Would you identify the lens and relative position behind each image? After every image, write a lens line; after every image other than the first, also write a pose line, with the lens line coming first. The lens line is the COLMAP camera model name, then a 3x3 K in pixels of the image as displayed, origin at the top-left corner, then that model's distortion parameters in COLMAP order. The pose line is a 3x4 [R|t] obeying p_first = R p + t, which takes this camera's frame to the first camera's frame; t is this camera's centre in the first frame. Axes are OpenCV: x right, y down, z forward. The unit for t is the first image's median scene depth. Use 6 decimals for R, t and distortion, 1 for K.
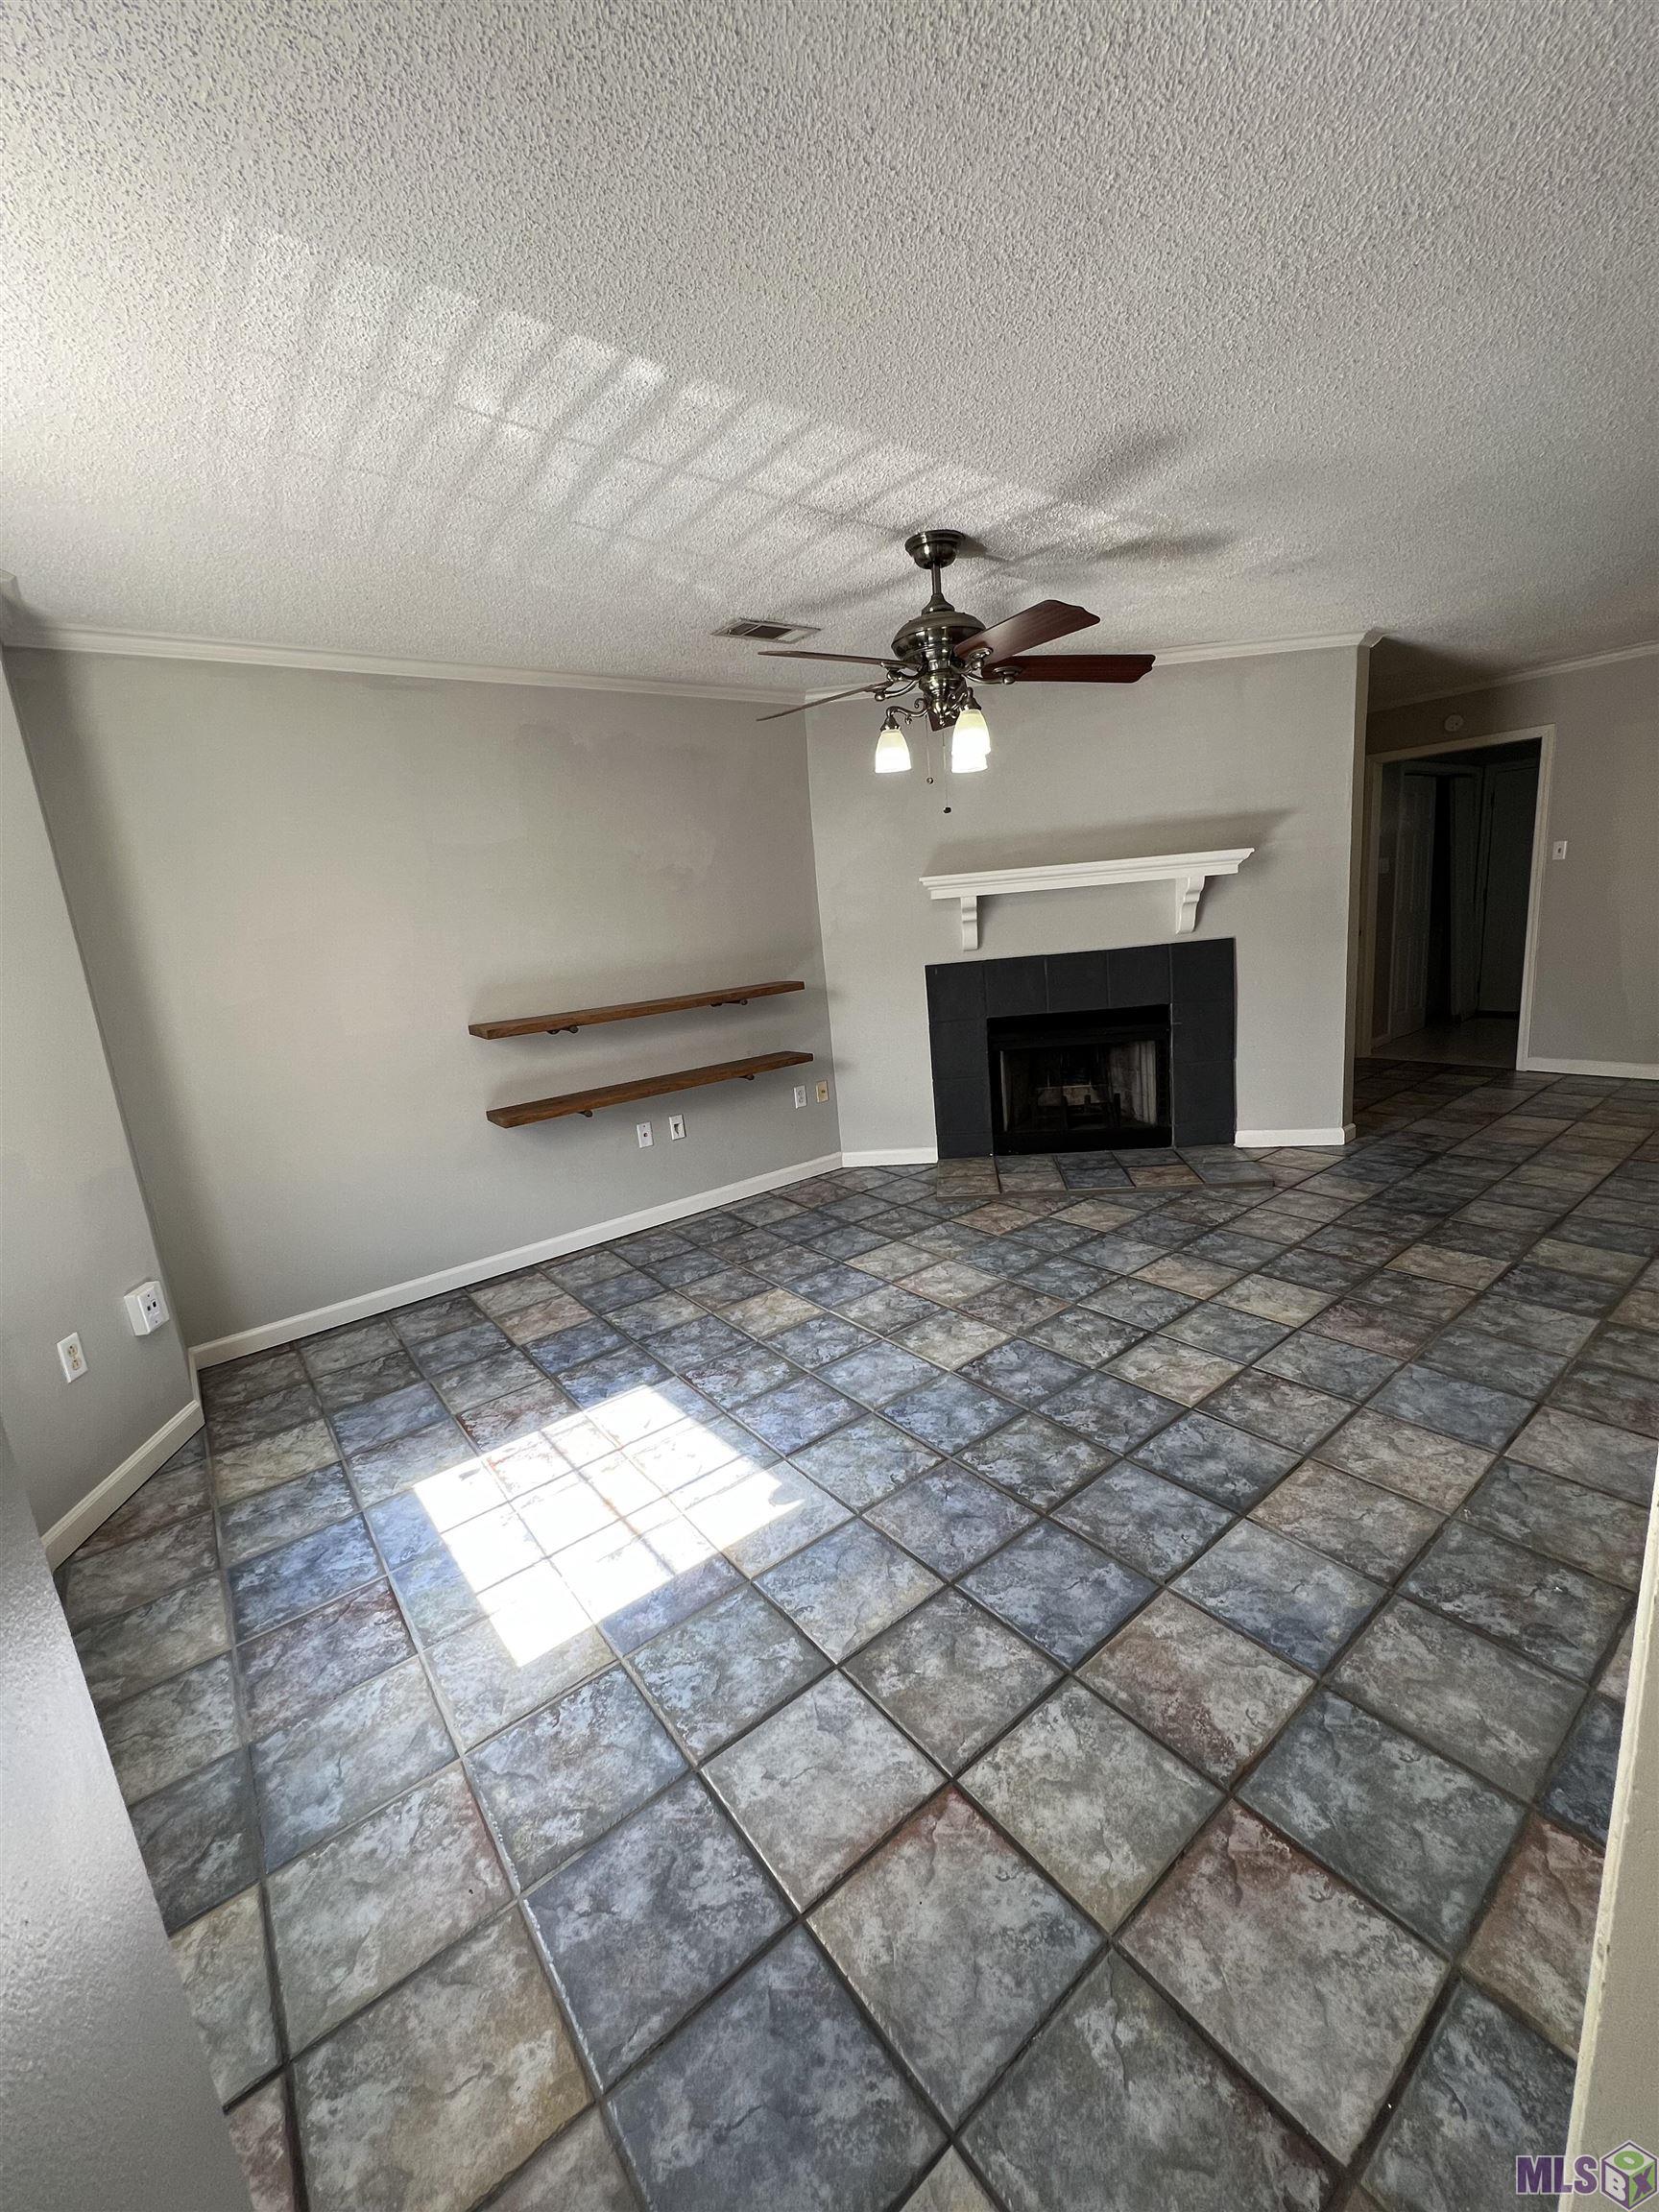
lens RADIAL K [[891.8, 0, 831.2], [0, 891.8, 1095.7], [0, 0, 1]] dist [-0.001912, -0.000100]
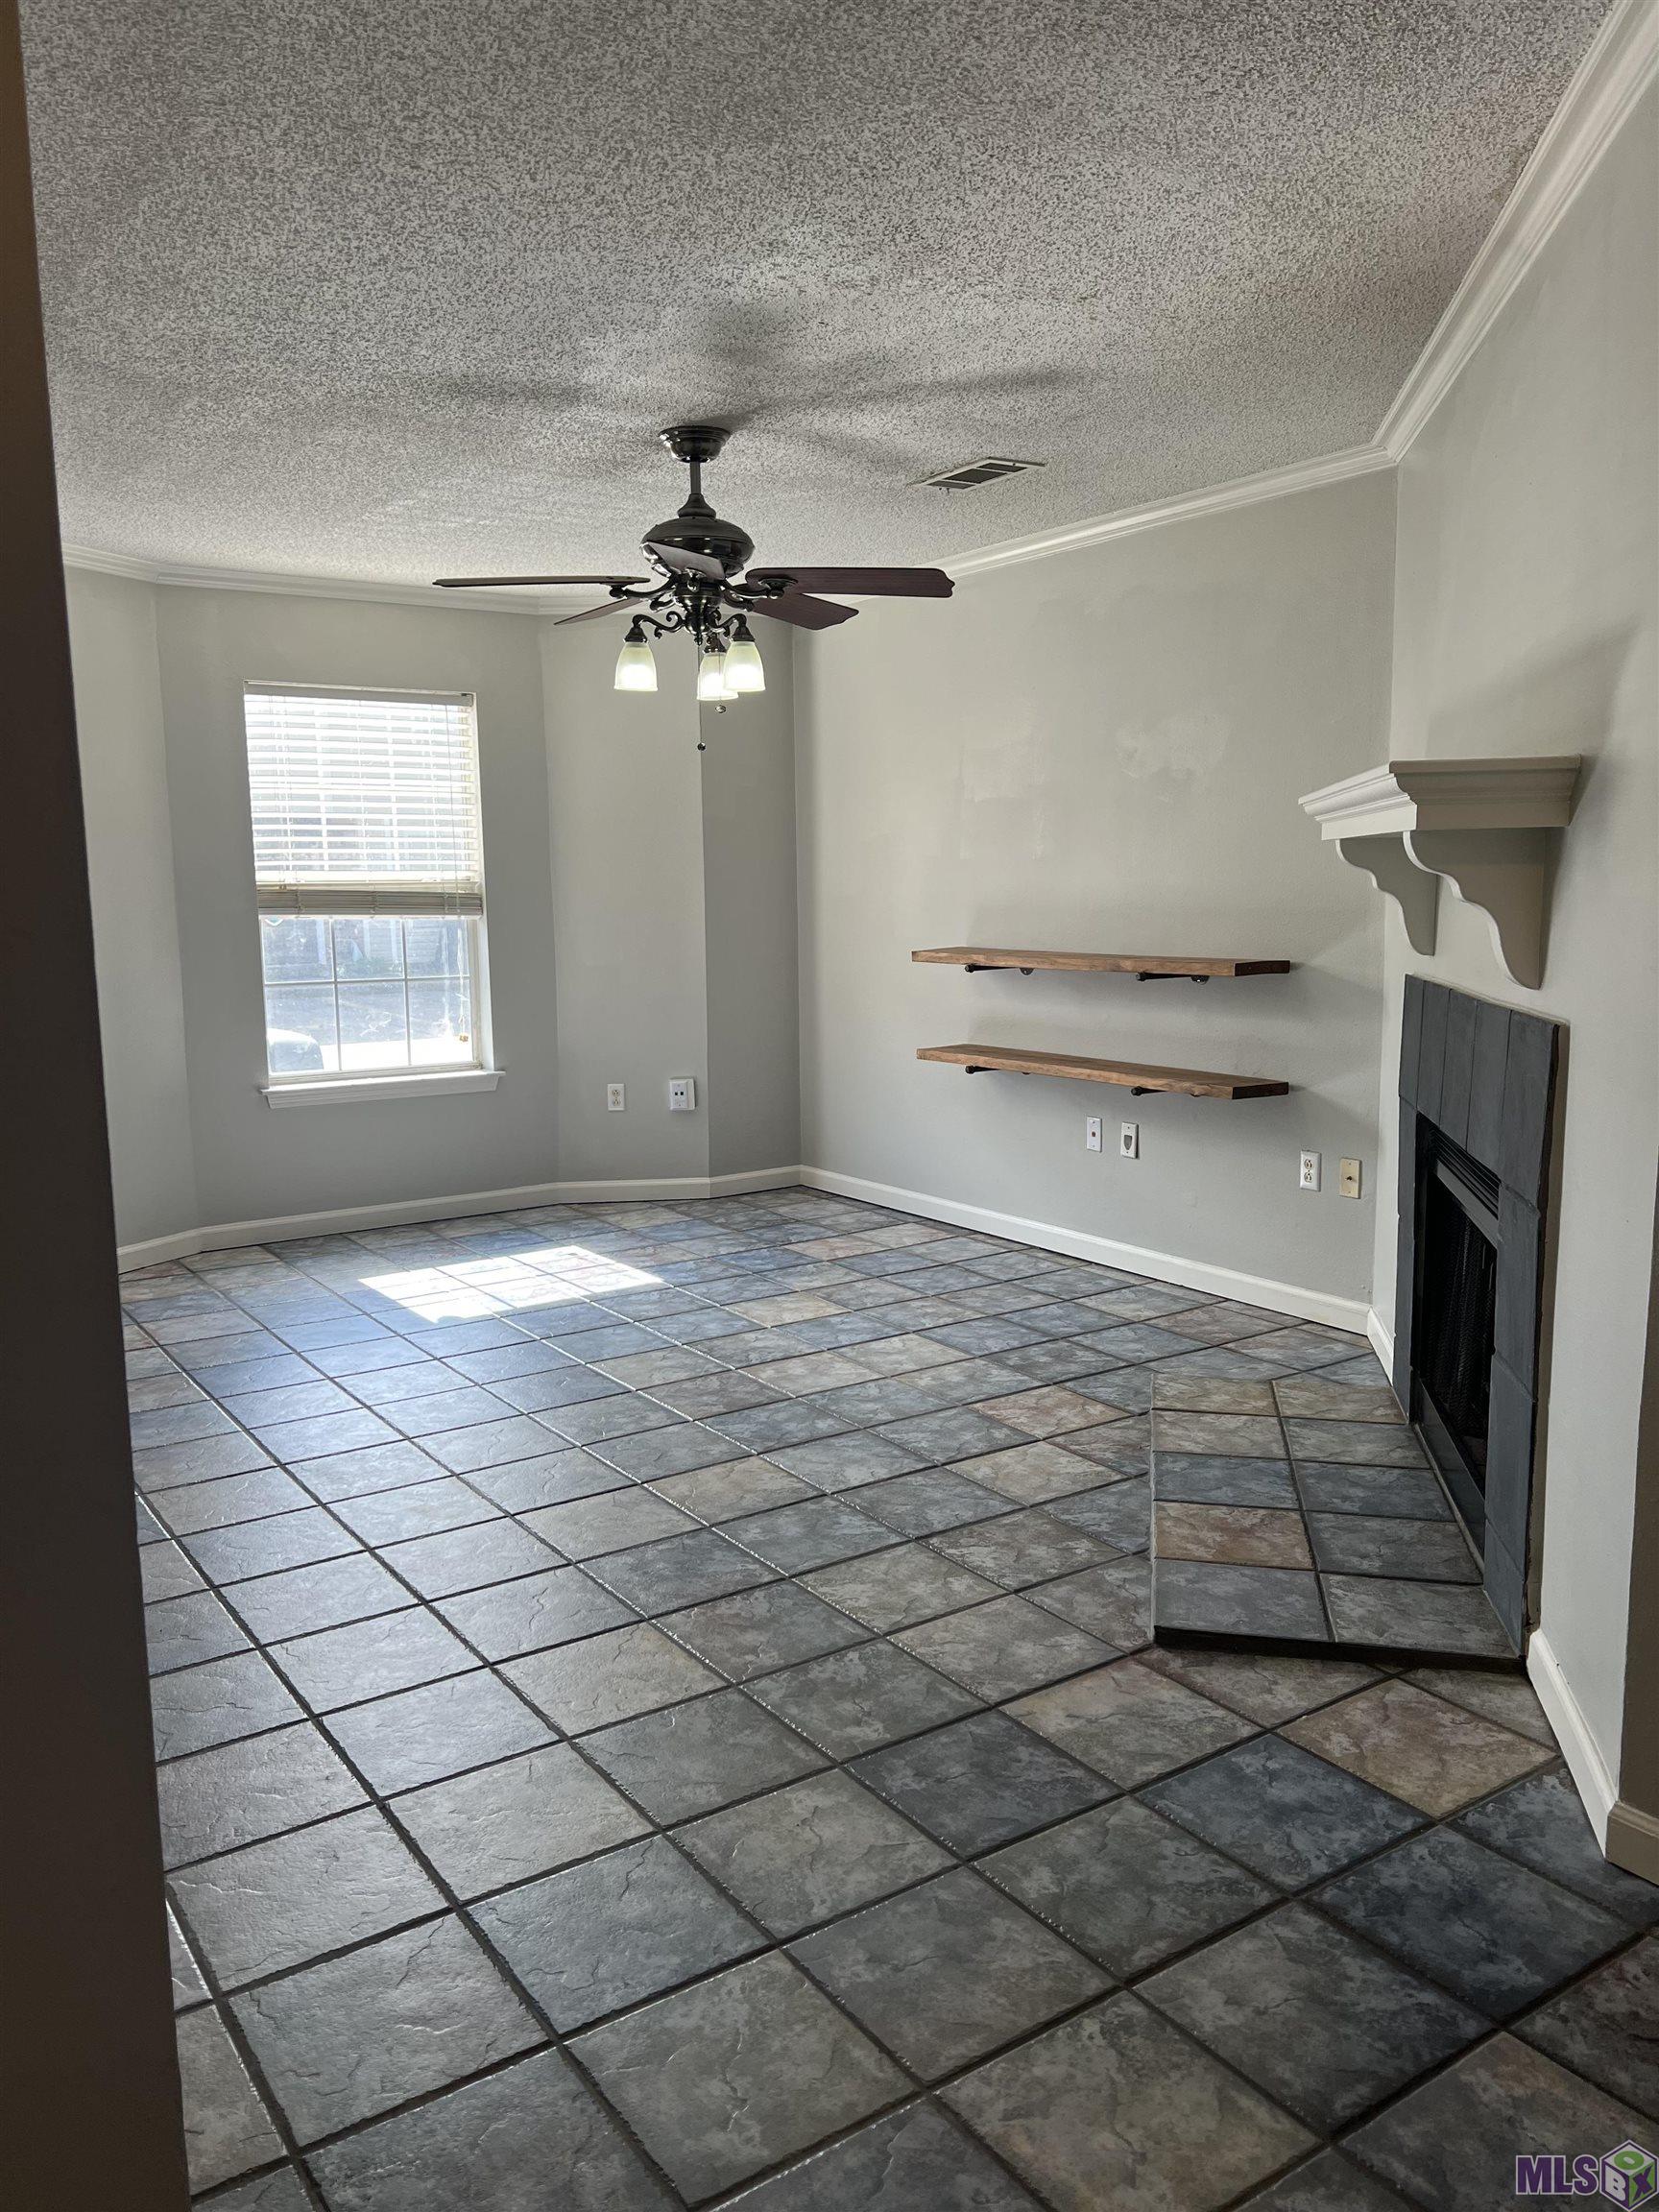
lens RADIAL K [[1656.7, 0, 832.2], [0, 1656.7, 1110.3], [0, 0, 1]] dist [0.055106, -0.003101]
pose [[-0.066580, 0.228964, -0.971155, 1.257964], [-0.187574, 0.953089, 0.237564, -0.288777], [0.979991, 0.197980, -0.020510, 0.903105]]
